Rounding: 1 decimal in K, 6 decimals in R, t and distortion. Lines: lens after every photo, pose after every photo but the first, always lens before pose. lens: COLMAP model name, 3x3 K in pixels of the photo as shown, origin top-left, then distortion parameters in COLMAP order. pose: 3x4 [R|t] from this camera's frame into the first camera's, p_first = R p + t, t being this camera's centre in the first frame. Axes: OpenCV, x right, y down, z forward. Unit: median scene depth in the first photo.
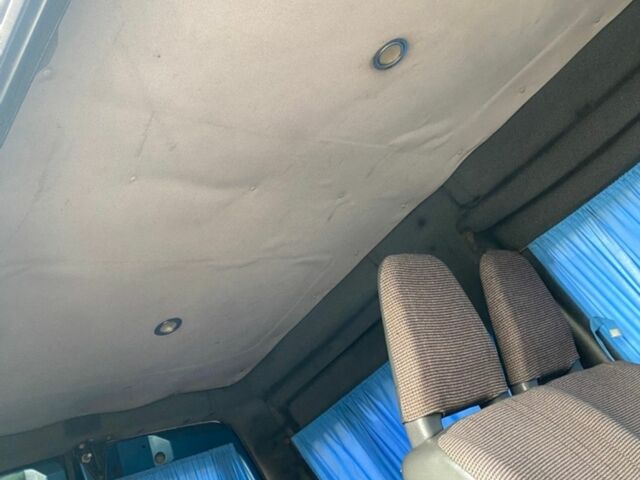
lens RADIAL K [[627.3, 0, 320.0], [0, 627.3, 240.0], [0, 0, 1]] dist [0.108458, -0.279887]
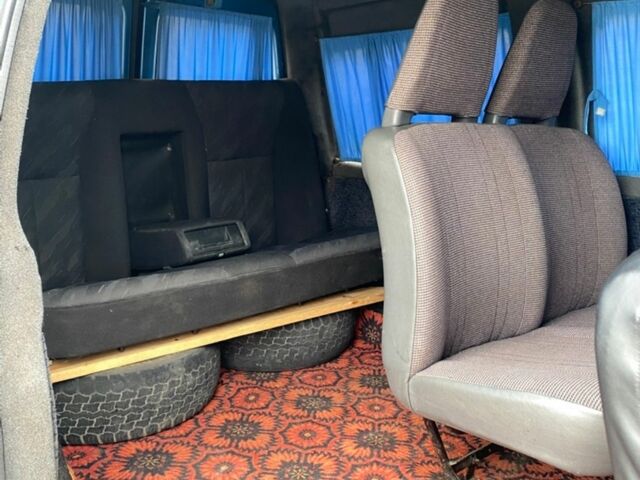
lens RADIAL K [[627.3, 0, 320.0], [0, 627.3, 240.0], [0, 0, 1]] dist [0.108458, -0.279887]
pose [[0.882460, 0.458681, 0.104292, 0.001800], [-0.425488, 0.683826, 0.592741, -0.154816], [0.200561, -0.567446, 0.798612, -0.150523]]
